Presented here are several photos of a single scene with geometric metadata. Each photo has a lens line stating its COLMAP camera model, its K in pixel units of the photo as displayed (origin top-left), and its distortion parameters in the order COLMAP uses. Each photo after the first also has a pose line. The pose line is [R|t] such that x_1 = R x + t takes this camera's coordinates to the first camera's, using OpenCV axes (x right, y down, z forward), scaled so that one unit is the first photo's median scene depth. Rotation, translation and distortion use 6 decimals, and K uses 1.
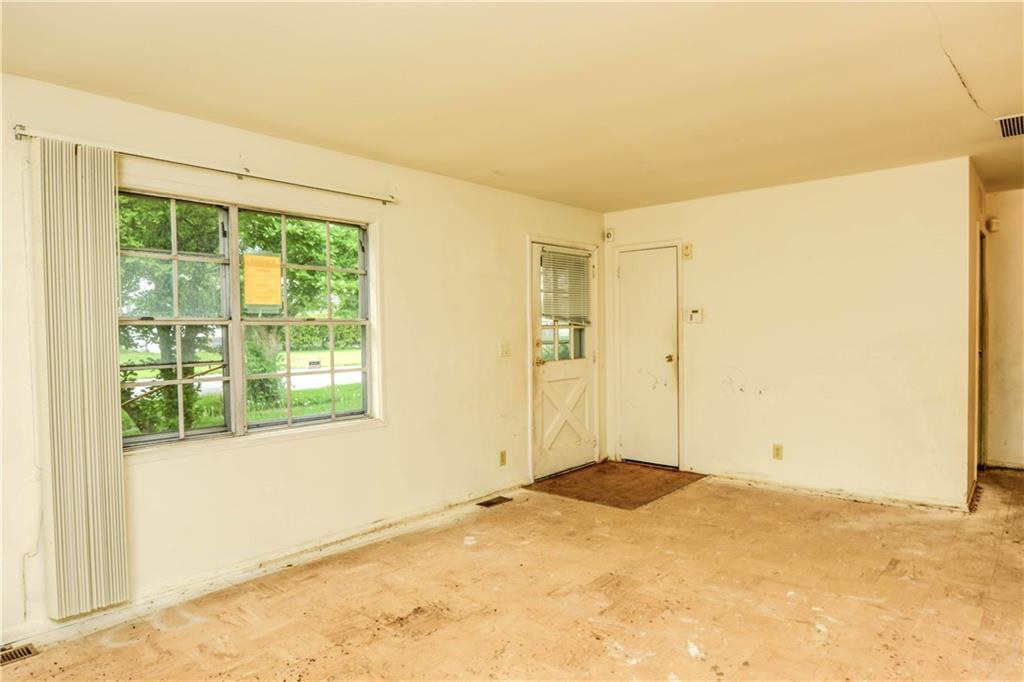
lens RADIAL K [[625.4, 0, 522.1], [0, 625.4, 342.9], [0, 0, 1]] dist [-0.013846, -0.005401]
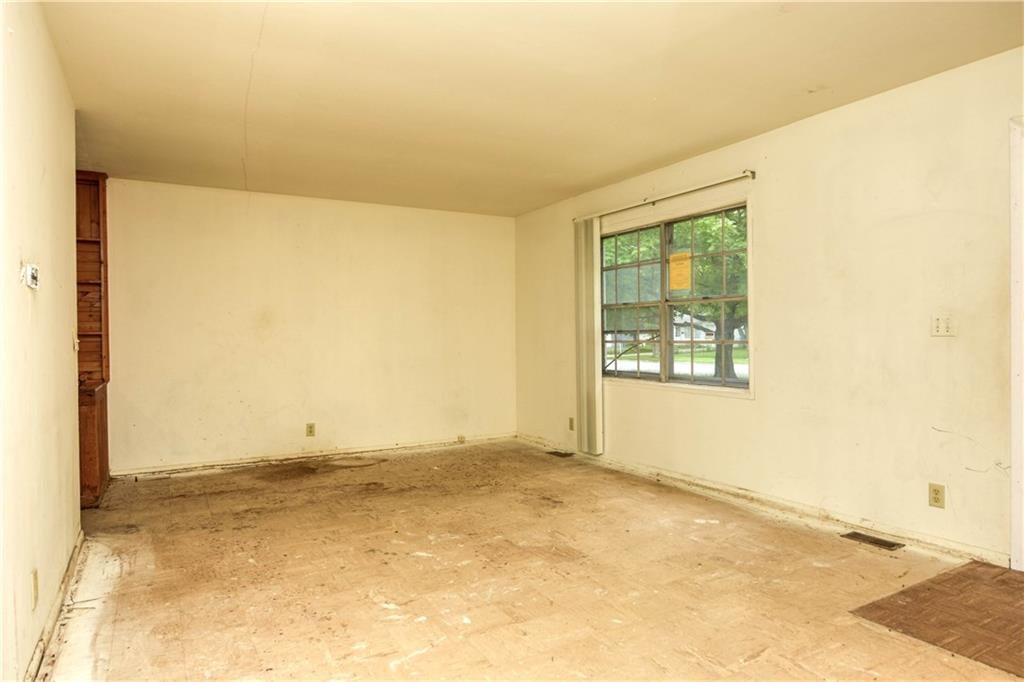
lens RADIAL K [[625.4, 0, 519.9], [0, 625.4, 341.6], [0, 0, 1]] dist [-0.013846, -0.005401]
pose [[-0.324450, 0.026034, -0.945544, 0.908438], [-0.006325, 0.999539, 0.029691, 0.012258], [0.945882, 0.015613, -0.324136, 1.030407]]
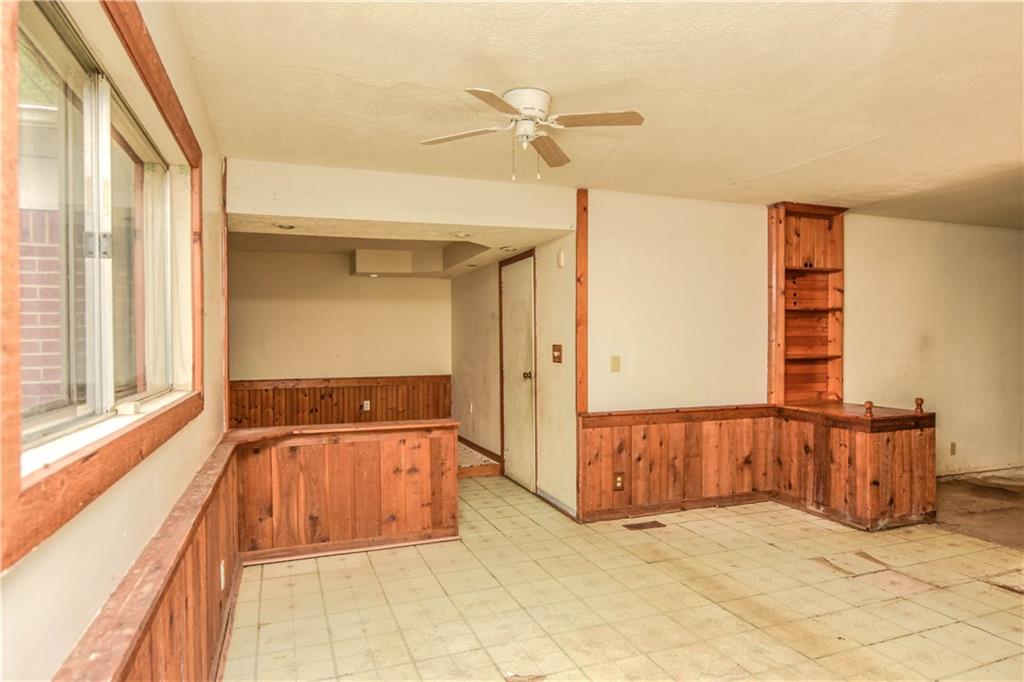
lens RADIAL K [[625.4, 0, 516.2], [0, 625.4, 347.3], [0, 0, 1]] dist [-0.013846, -0.005401]
pose [[-0.487240, 0.028119, -0.872815, 1.510114], [-0.006889, 0.999327, 0.036040, -0.025051], [0.873241, 0.023573, -0.486719, -0.120569]]
